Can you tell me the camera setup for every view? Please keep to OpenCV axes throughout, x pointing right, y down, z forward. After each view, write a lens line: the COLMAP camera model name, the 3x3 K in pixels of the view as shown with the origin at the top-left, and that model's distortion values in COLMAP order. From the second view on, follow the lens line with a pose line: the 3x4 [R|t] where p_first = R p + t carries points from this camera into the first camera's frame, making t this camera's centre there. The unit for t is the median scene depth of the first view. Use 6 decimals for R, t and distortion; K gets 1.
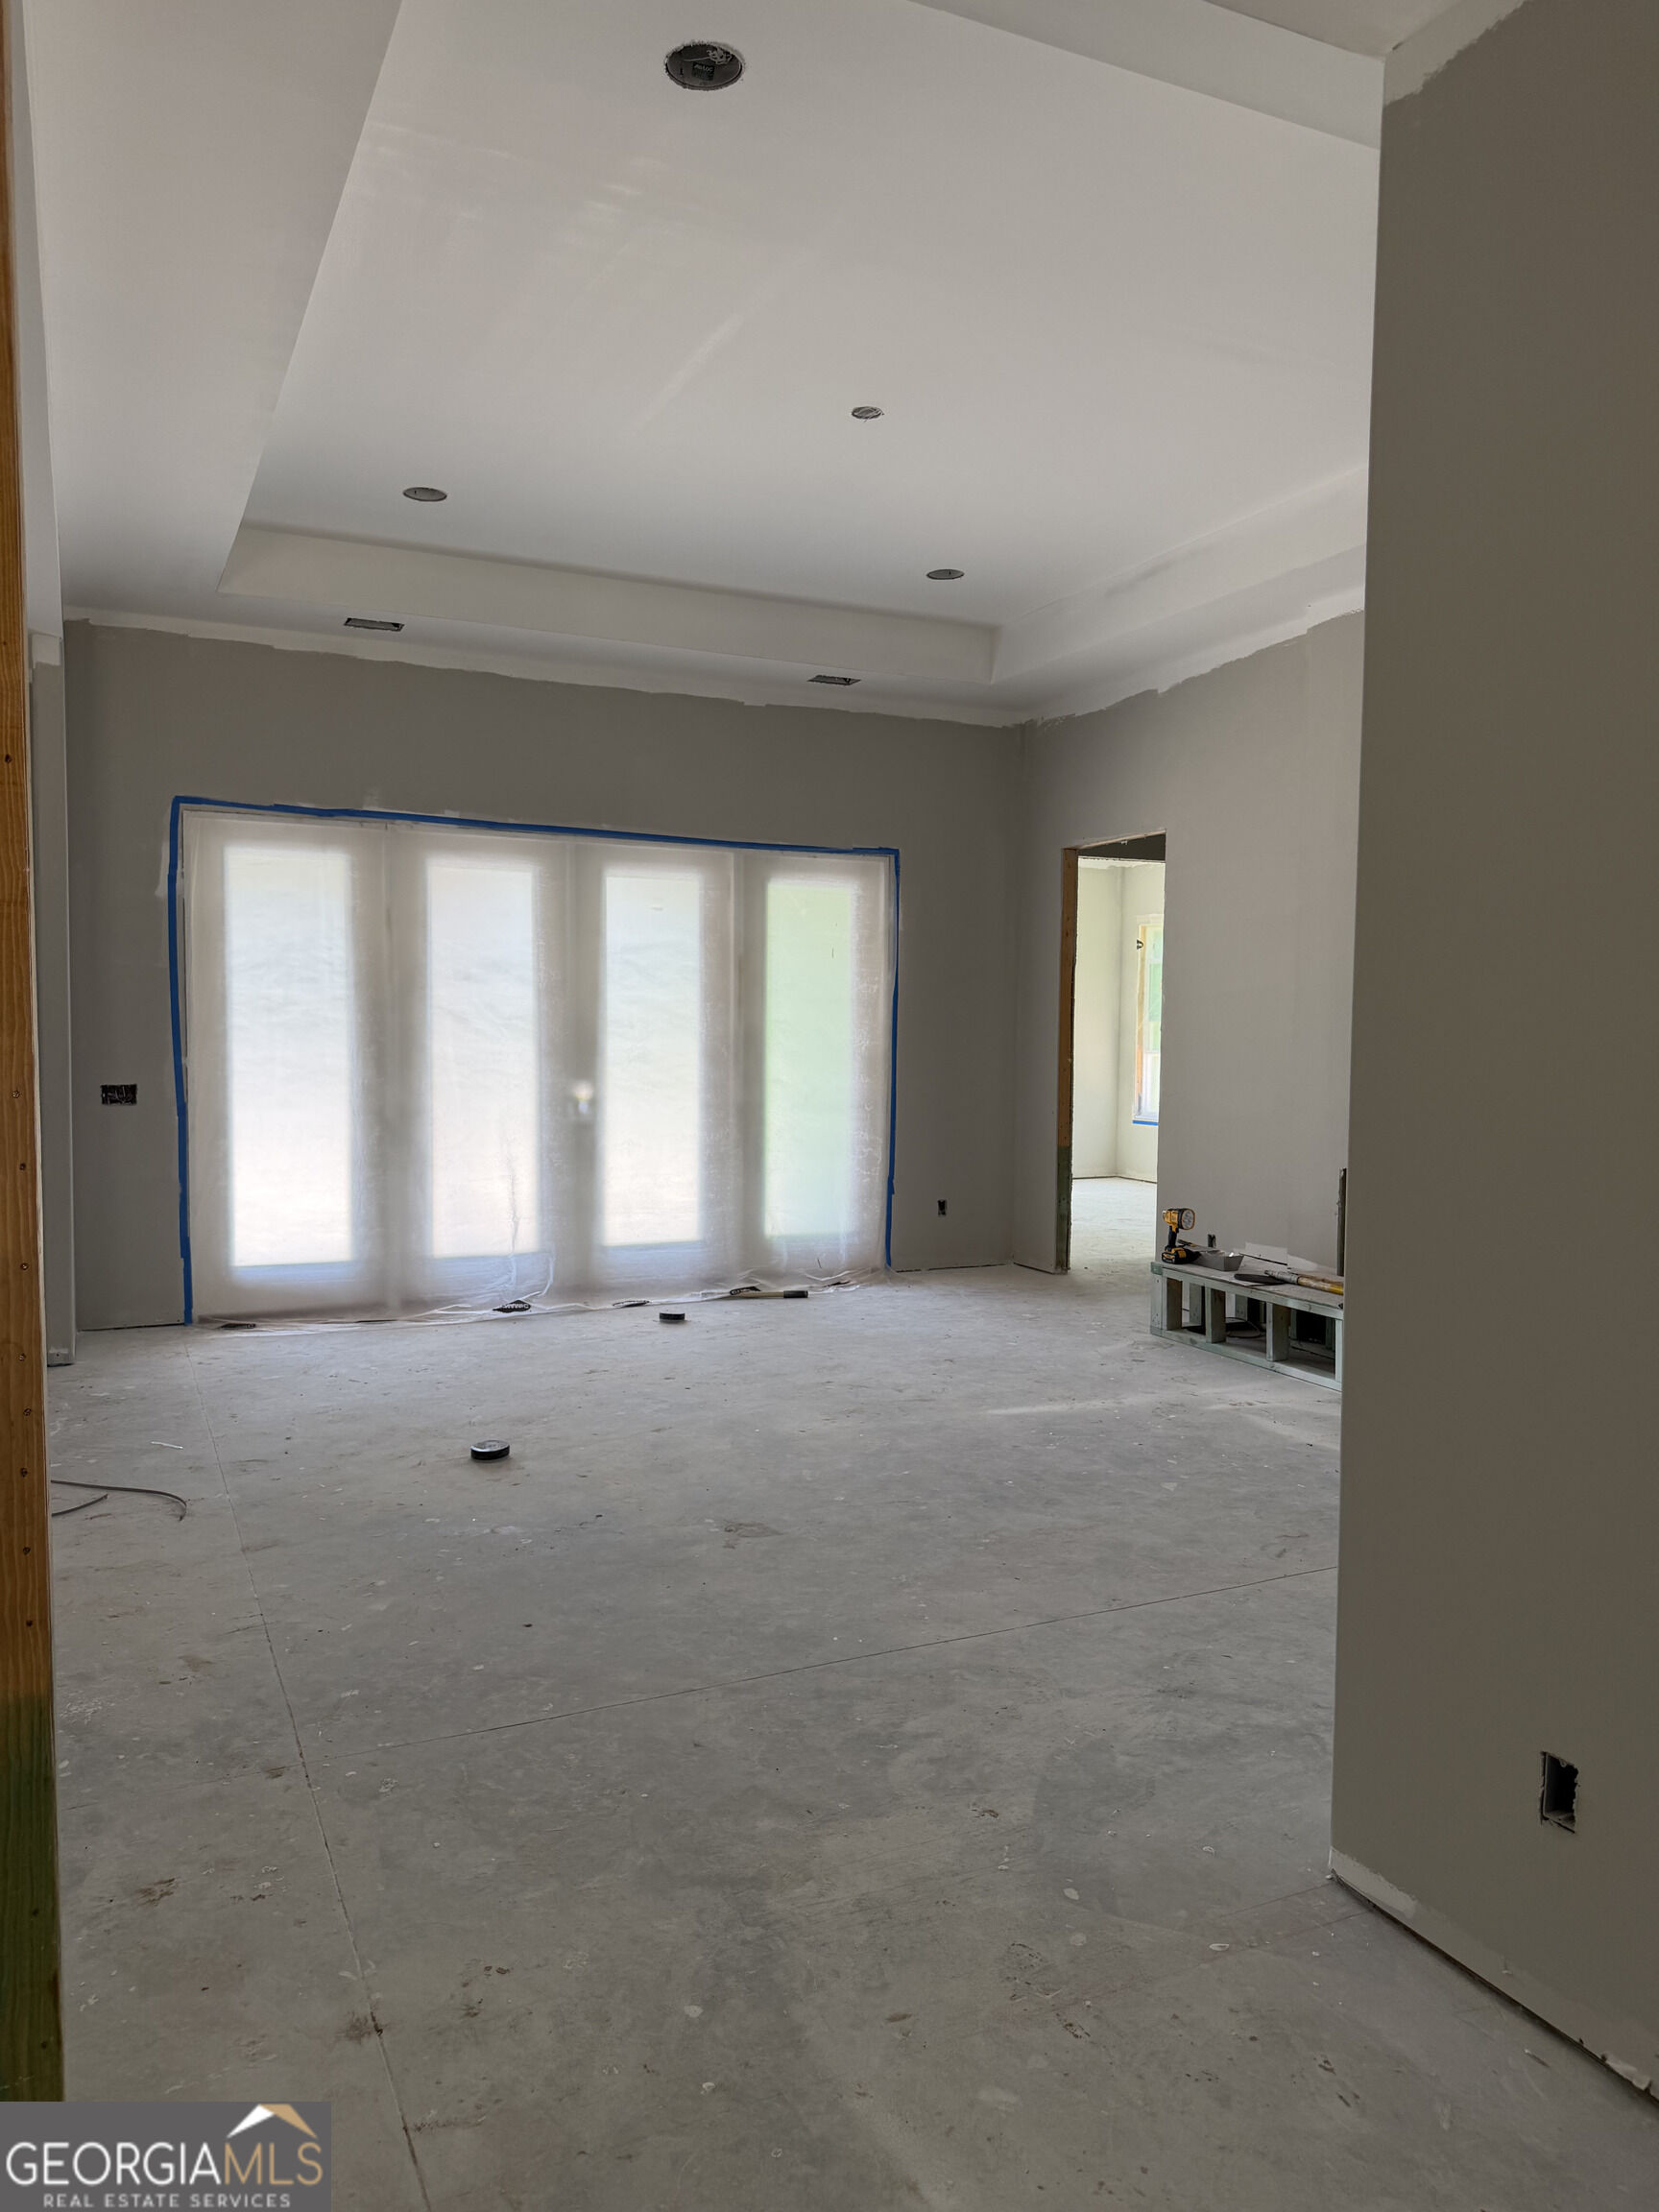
lens RADIAL K [[1570.2, 0, 823.0], [0, 1570.2, 1106.7], [0, 0, 1]] dist [0.037603, -0.033042]
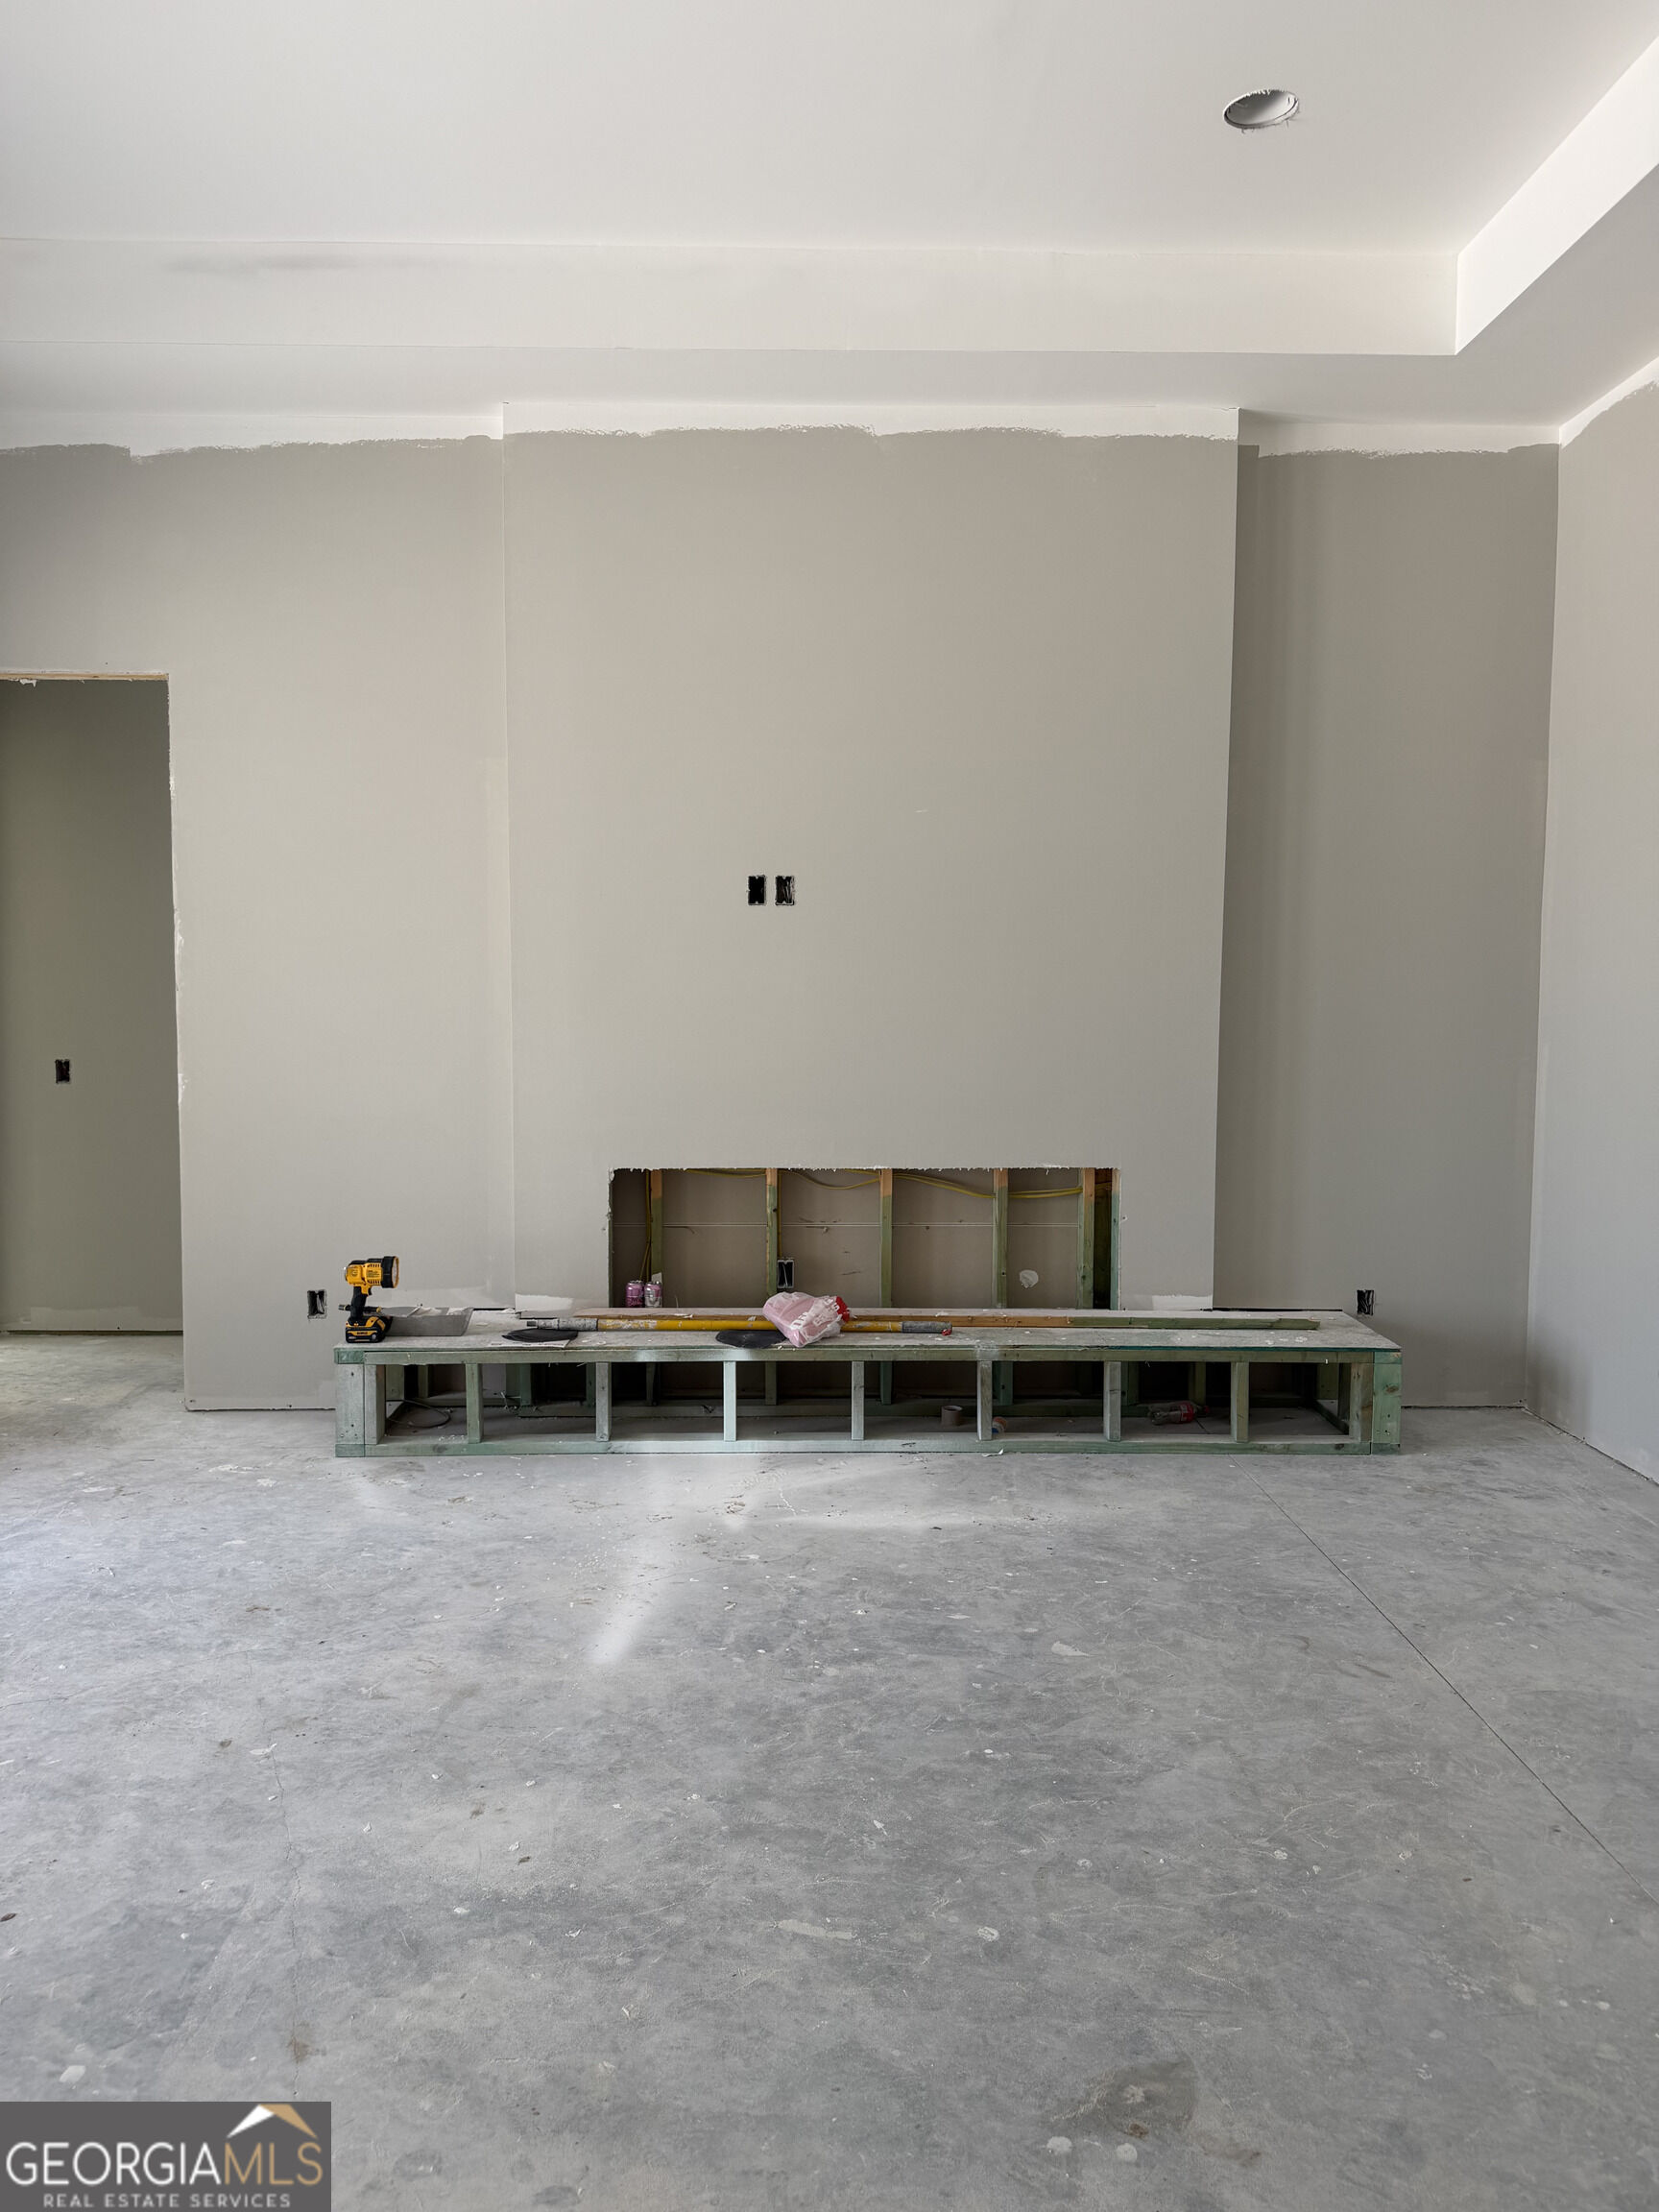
lens RADIAL K [[1570.2, 0, 822.1], [0, 1570.2, 1097.9], [0, 0, 1]] dist [0.037603, -0.033042]
pose [[0.404486, -0.084725, 0.910611, -0.491632], [0.053284, 0.996191, 0.069019, -0.065242], [-0.912991, 0.020604, 0.407459, 0.894232]]
